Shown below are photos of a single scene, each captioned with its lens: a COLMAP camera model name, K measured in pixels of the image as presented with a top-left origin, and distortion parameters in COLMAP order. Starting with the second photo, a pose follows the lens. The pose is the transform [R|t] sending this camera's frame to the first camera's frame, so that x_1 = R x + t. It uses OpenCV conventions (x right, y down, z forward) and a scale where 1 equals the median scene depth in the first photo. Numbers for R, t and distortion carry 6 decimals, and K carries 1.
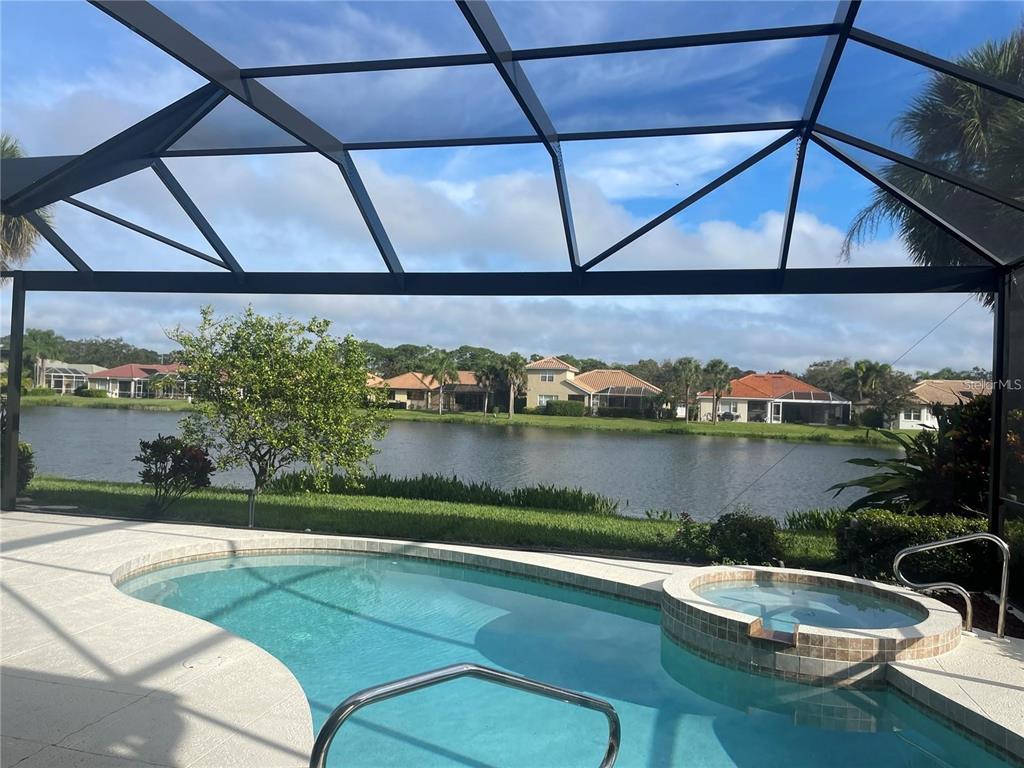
lens RADIAL K [[770.6, 0, 513.3], [0, 770.6, 398.8], [0, 0, 1]] dist [0.051663, -0.040193]
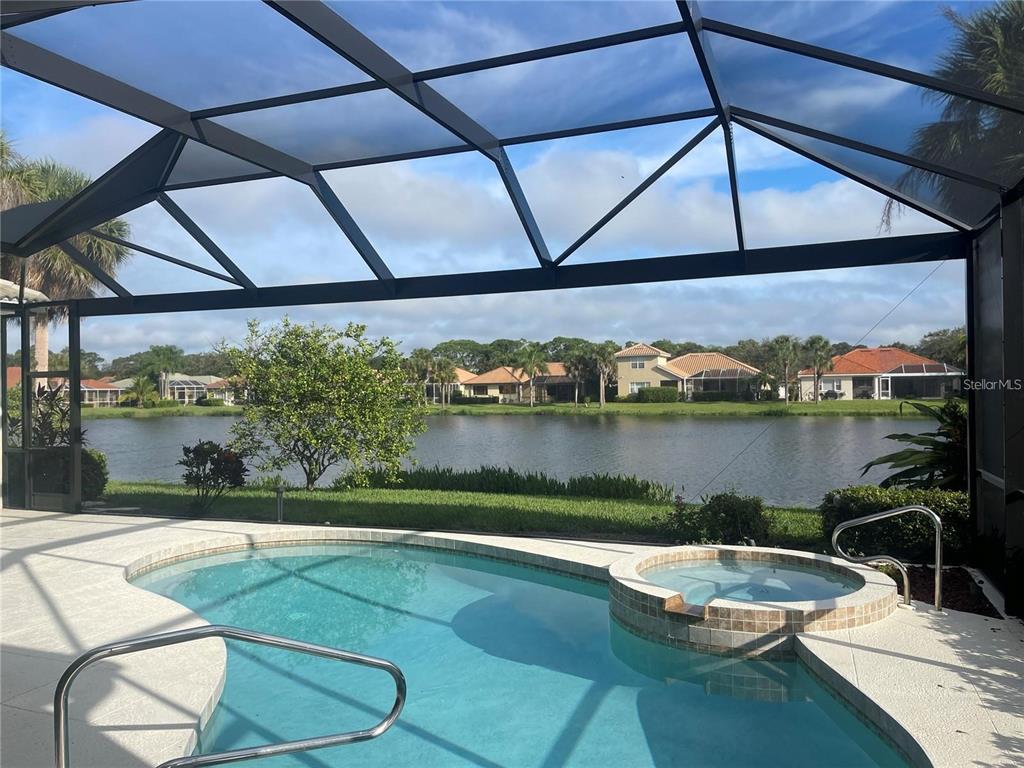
lens RADIAL K [[770.6, 0, 513.3], [0, 770.6, 398.8], [0, 0, 1]] dist [0.051663, -0.040193]
pose [[0.990137, -0.048947, -0.131277, 0.096867], [0.050465, 0.998692, 0.008258, 0.000738], [0.130701, -0.014801, 0.991311, -0.021778]]
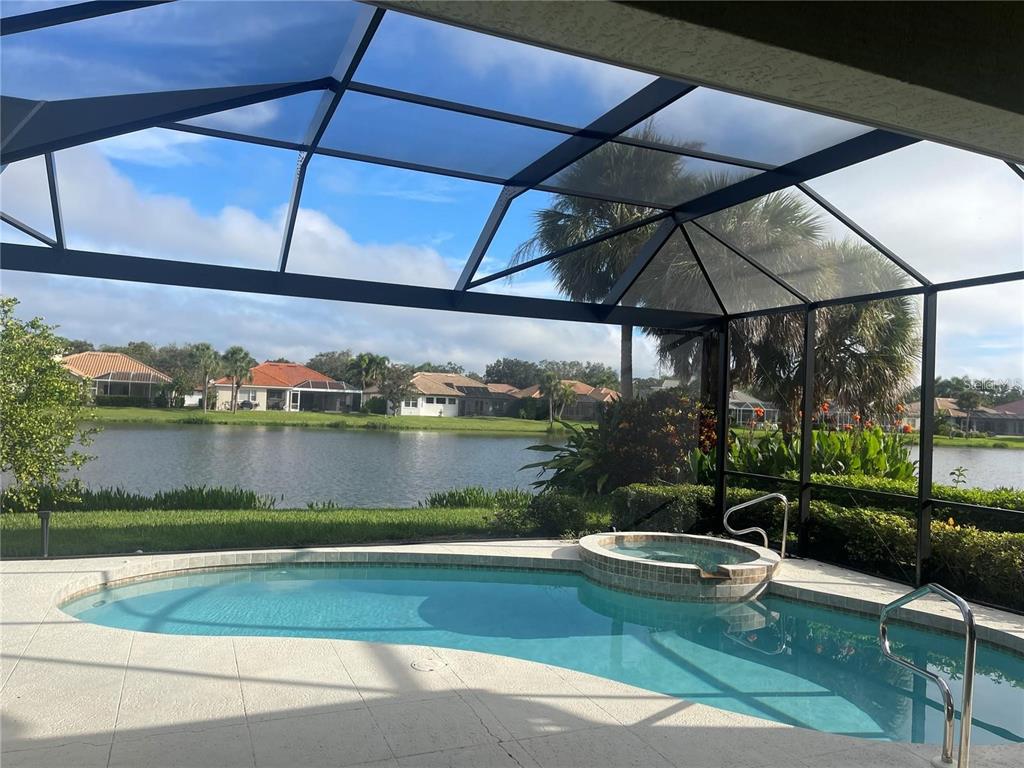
lens RADIAL K [[770.6, 0, 513.3], [0, 770.6, 398.8], [0, 0, 1]] dist [0.051663, -0.040193]
pose [[0.799680, 0.000564, 0.600427, -0.313434], [-0.010766, 0.999852, 0.013399, -0.013415], [-0.600330, -0.017179, 0.799568, 0.031494]]
